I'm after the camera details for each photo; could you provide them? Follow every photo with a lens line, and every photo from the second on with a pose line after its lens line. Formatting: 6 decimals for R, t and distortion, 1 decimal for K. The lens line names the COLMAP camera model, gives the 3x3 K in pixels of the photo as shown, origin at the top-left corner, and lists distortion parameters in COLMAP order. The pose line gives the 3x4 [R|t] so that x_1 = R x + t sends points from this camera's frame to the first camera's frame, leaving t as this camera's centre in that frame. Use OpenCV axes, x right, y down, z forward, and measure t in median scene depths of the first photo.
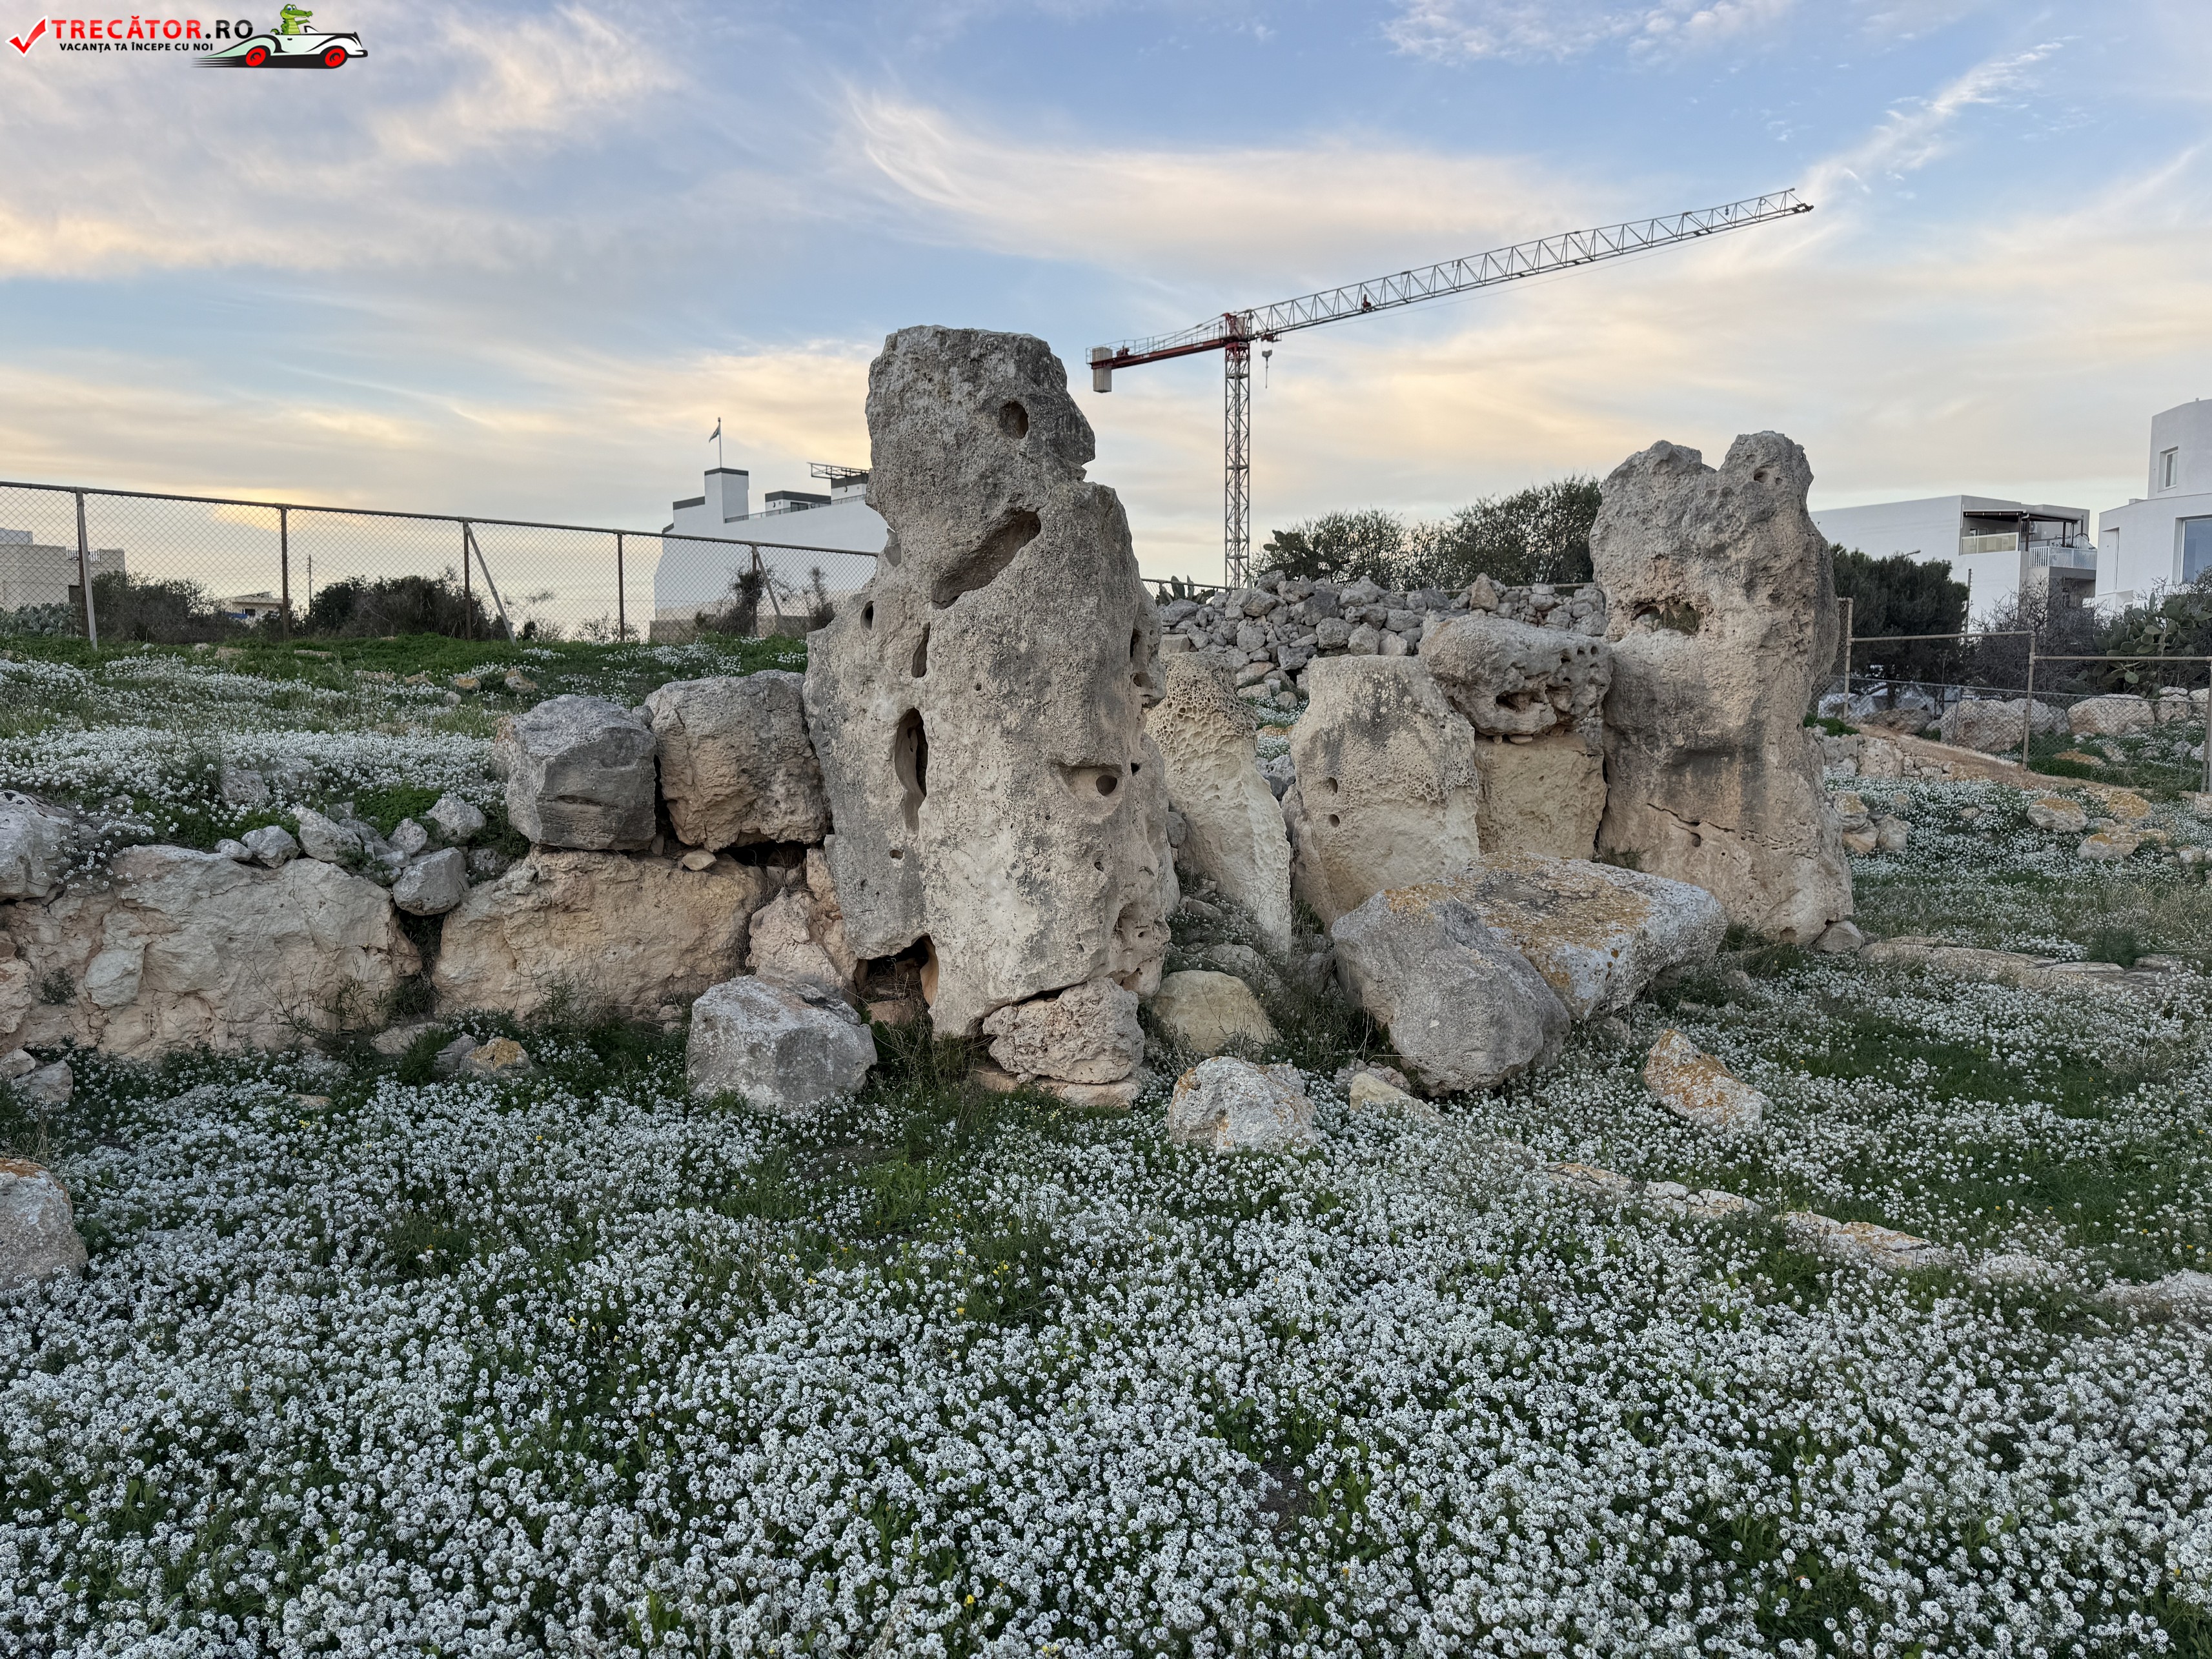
lens RADIAL K [[1537.6, 0, 1098.6], [0, 1537.6, 833.0], [0, 0, 1]] dist [0.119753, -0.187467]
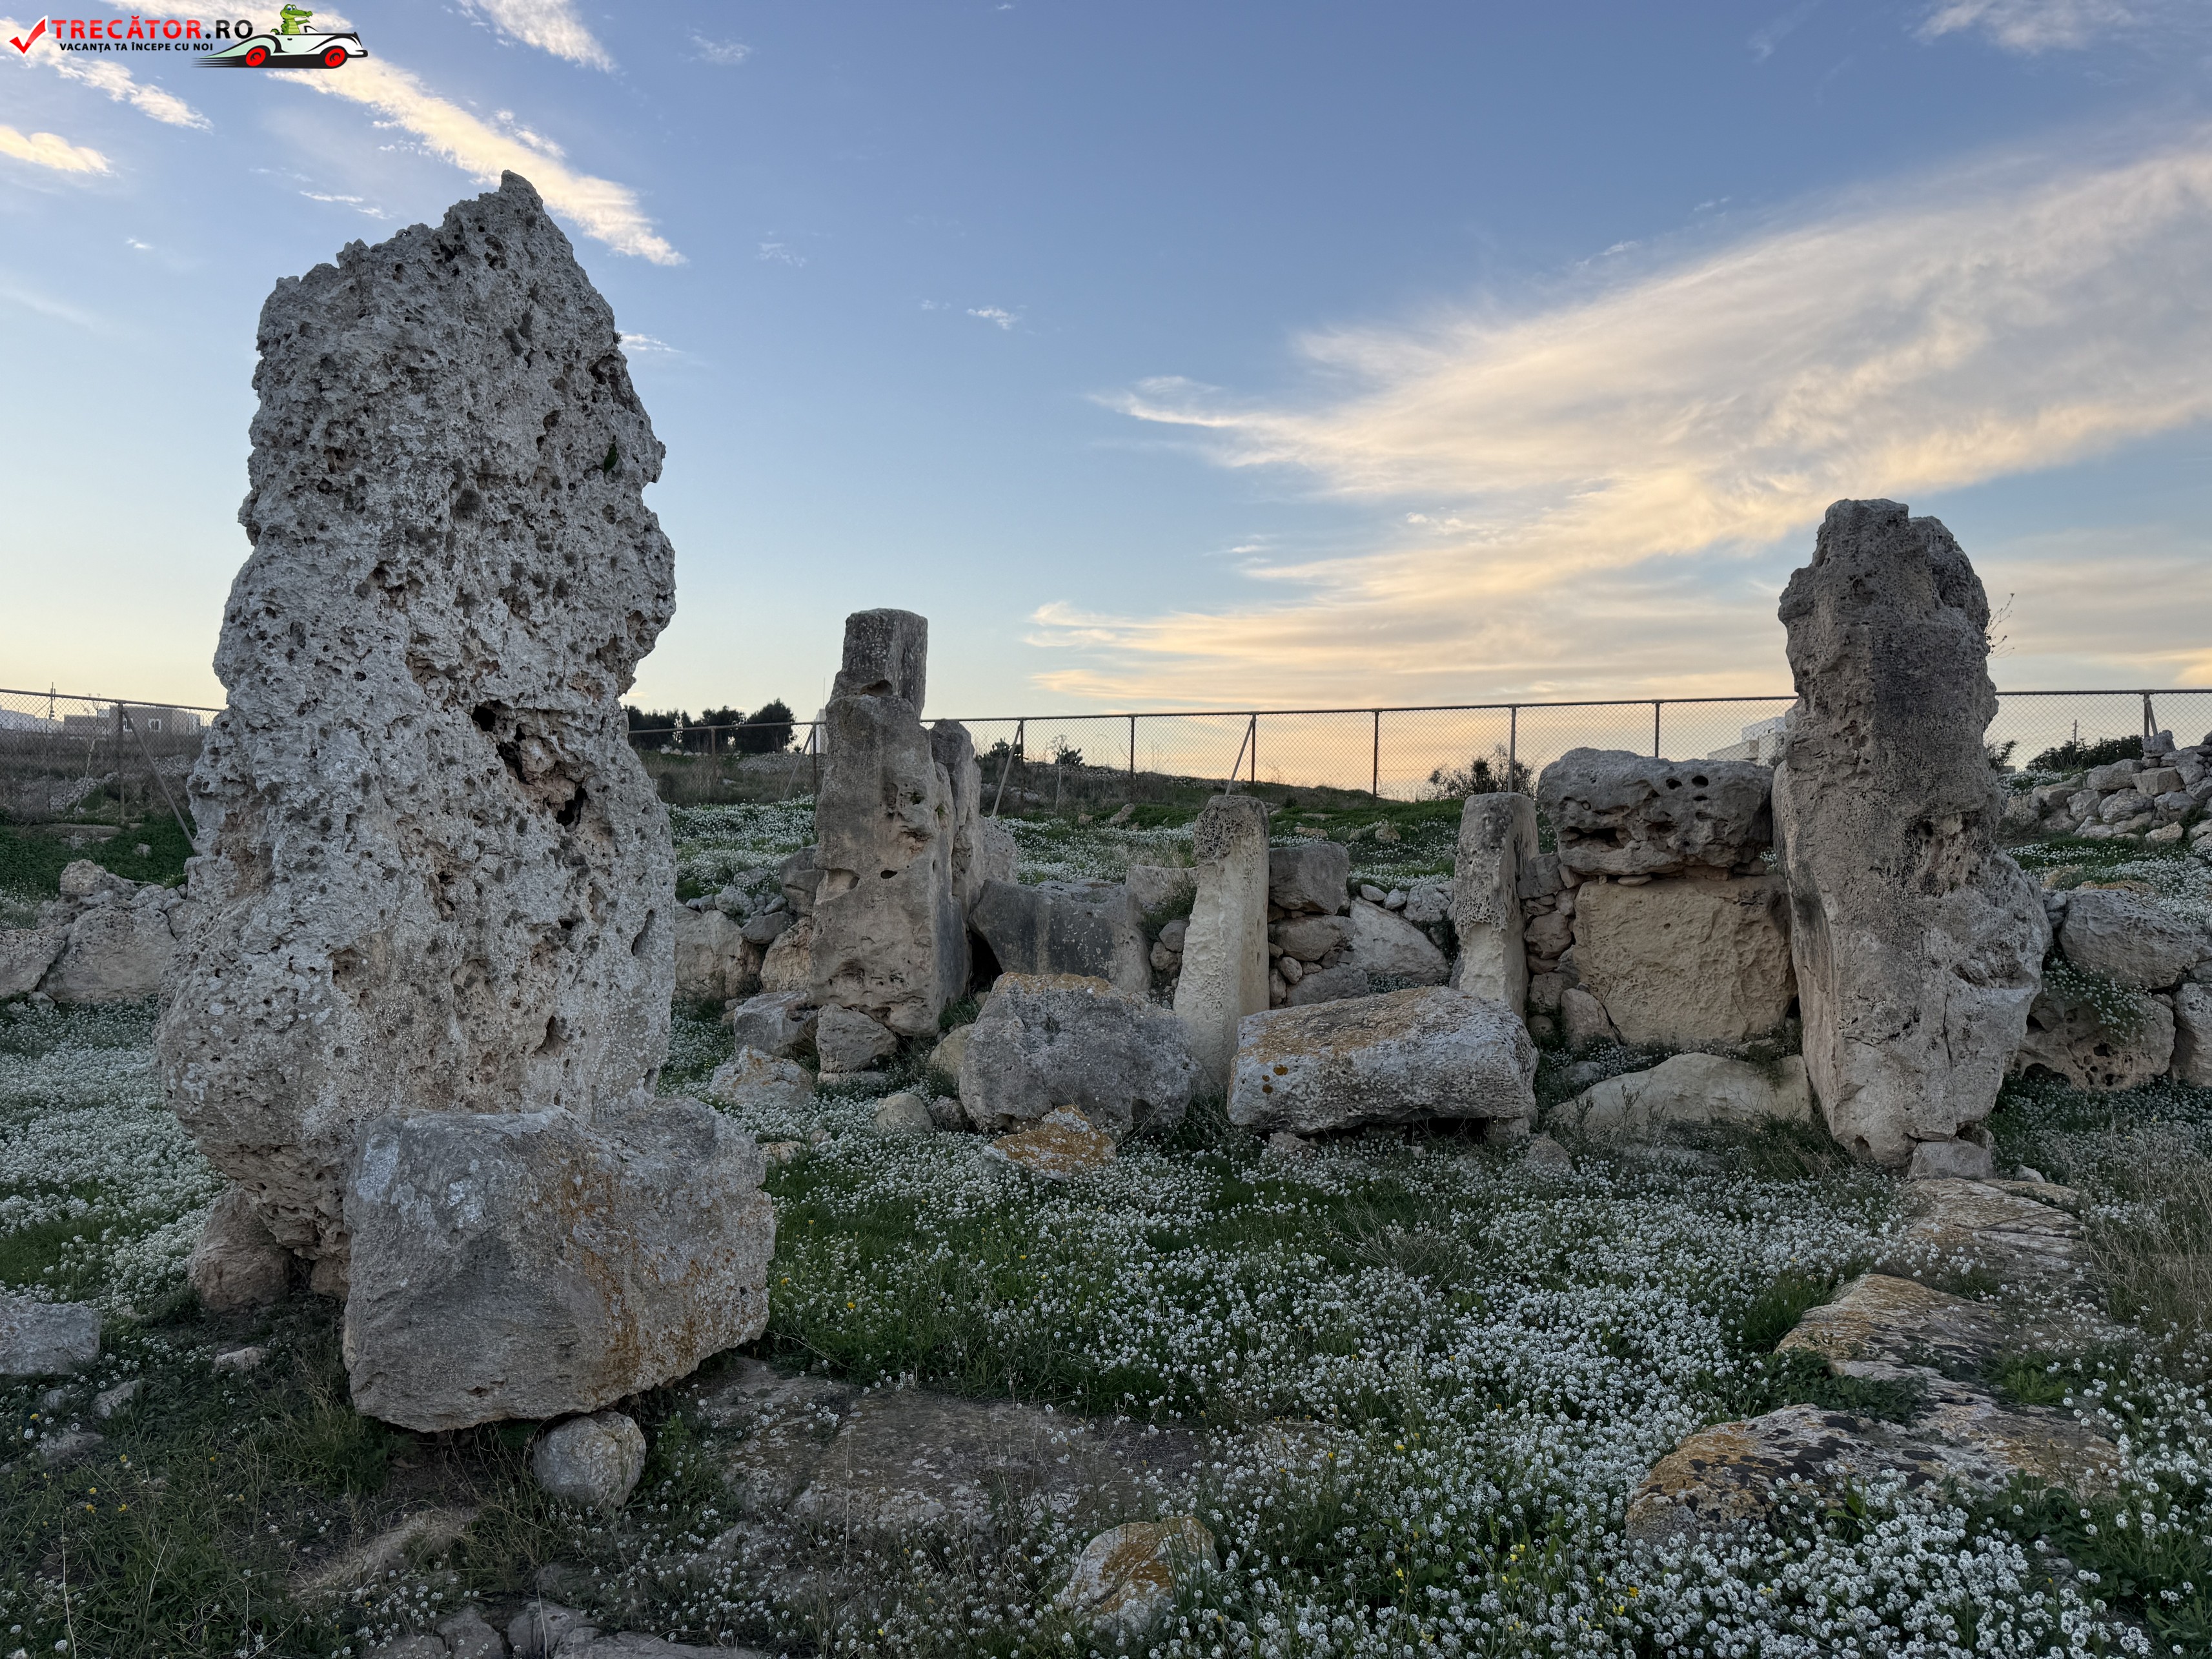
lens RADIAL K [[1547.8, 0, 1112.6], [0, 1547.8, 835.5], [0, 0, 1]] dist [0.123909, -0.188455]
pose [[0.450436, -0.006381, -0.892786, 1.460782], [-0.089195, 0.994650, -0.052111, -0.018988], [0.888342, 0.103104, 0.447457, 0.492399]]
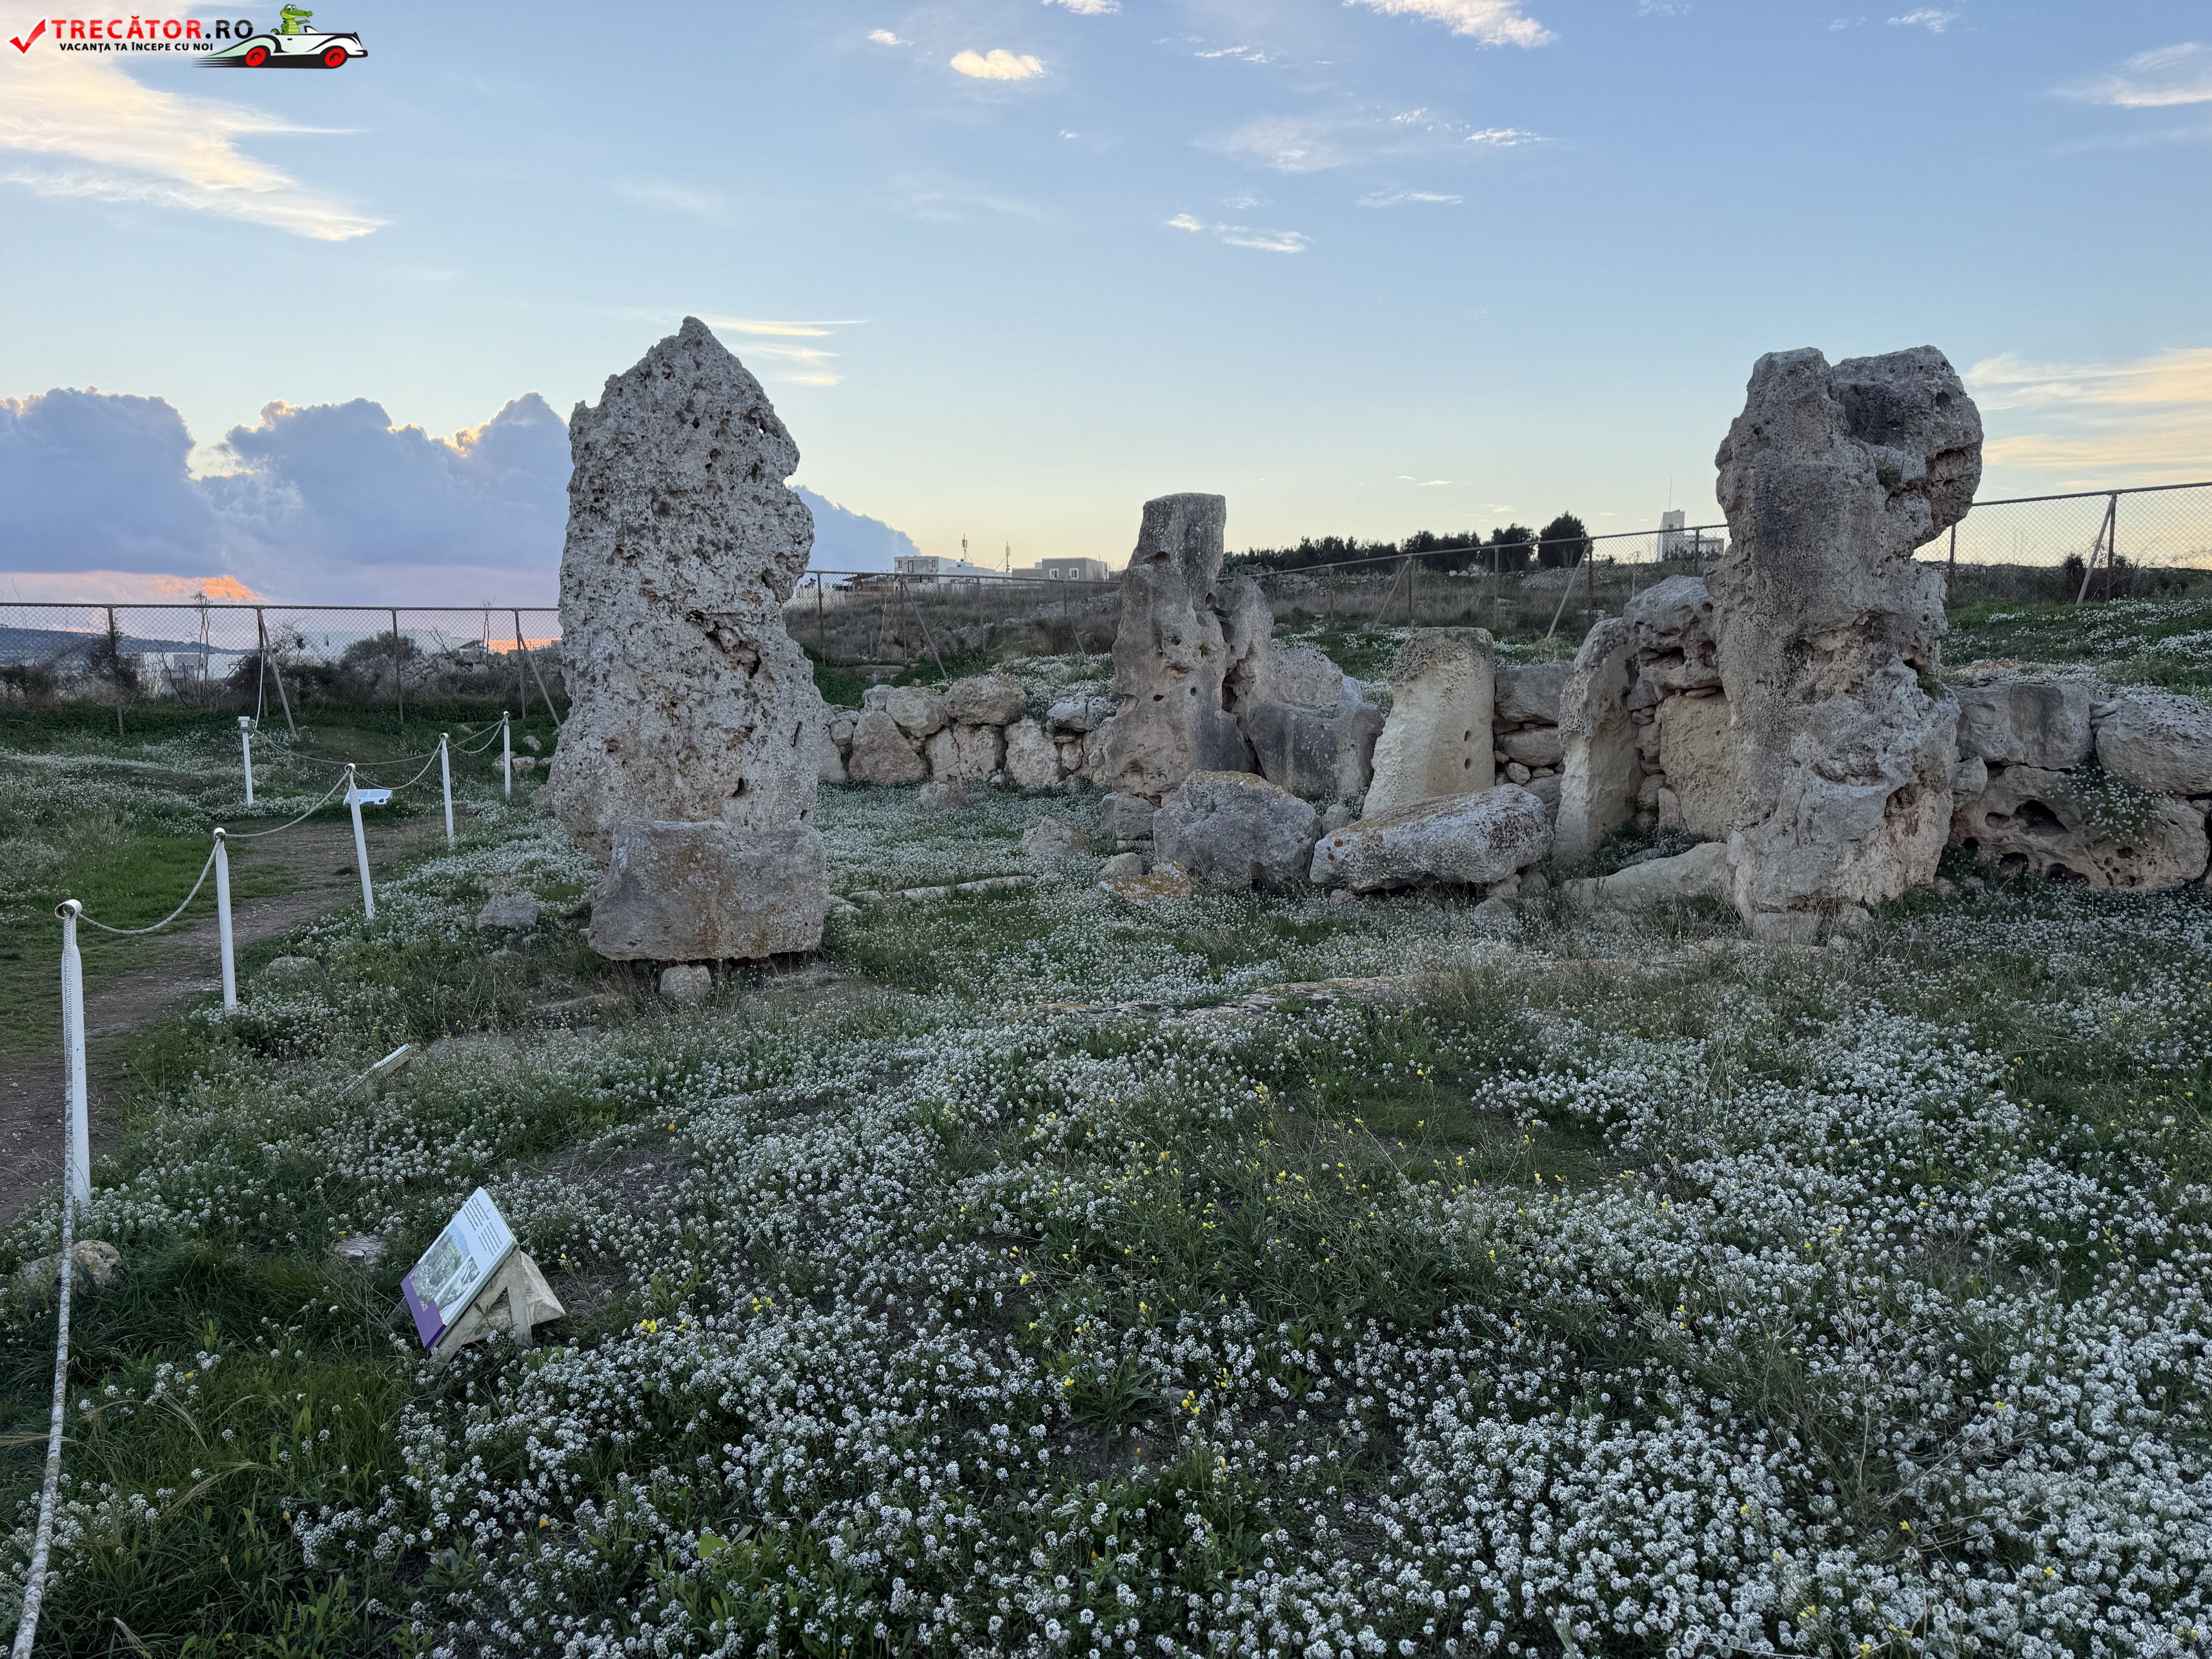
lens RADIAL K [[1550.1, 0, 1114.3], [0, 1550.1, 849.7], [0, 0, 1]] dist [0.123745, -0.155615]
pose [[-0.074264, 0.113727, -0.990733, 2.076602], [-0.077510, 0.989812, 0.119432, -0.081636], [0.994222, 0.085661, -0.064692, 1.062154]]
